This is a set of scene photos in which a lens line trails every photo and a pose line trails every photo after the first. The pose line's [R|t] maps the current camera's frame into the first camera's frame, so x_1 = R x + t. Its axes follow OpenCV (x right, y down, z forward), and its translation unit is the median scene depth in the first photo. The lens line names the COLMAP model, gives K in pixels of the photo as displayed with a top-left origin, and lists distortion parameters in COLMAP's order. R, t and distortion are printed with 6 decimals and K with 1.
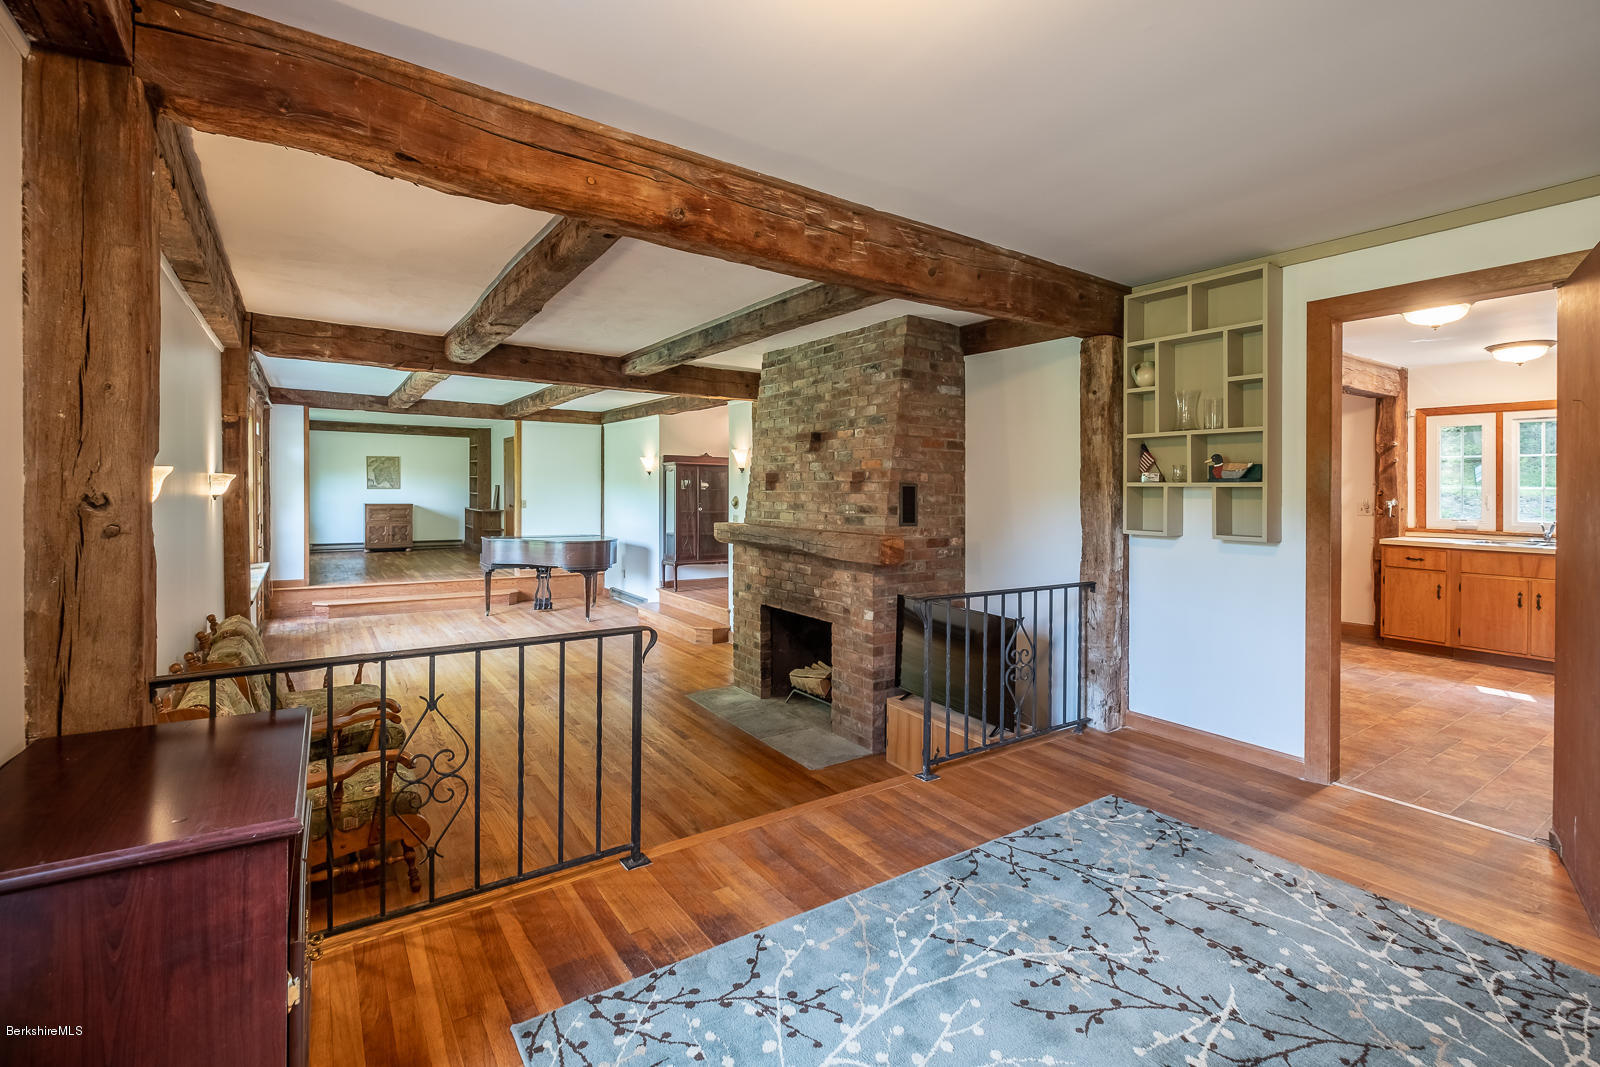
lens RADIAL K [[726.9, 0, 826.9], [0, 726.9, 509.4], [0, 0, 1]] dist [0.000401, 0.000194]
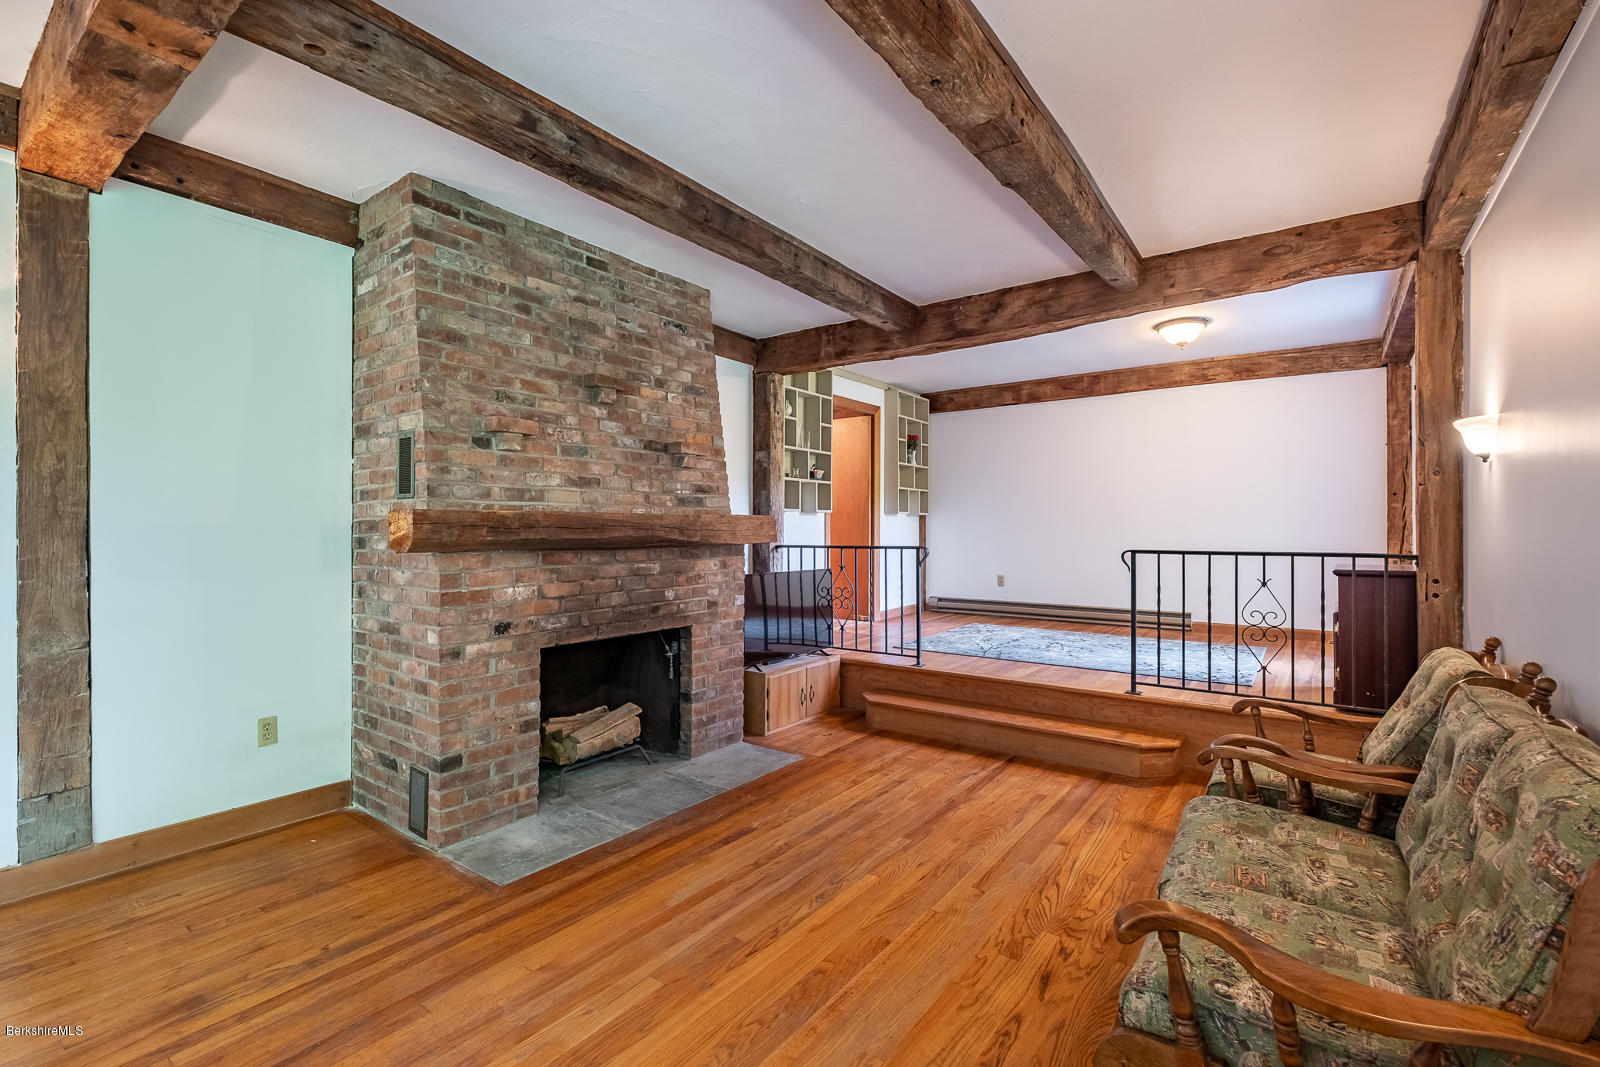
lens RADIAL K [[711.3, 0, 800.0], [0, 711.3, 533.5], [0, 0, 1]] dist [-0.001046, -0.000170]
pose [[-0.309076, -0.019287, 0.950842, -0.576649], [0.020165, 0.999437, 0.026827, 0.023651], [-0.950824, 0.027465, -0.308513, 0.817511]]
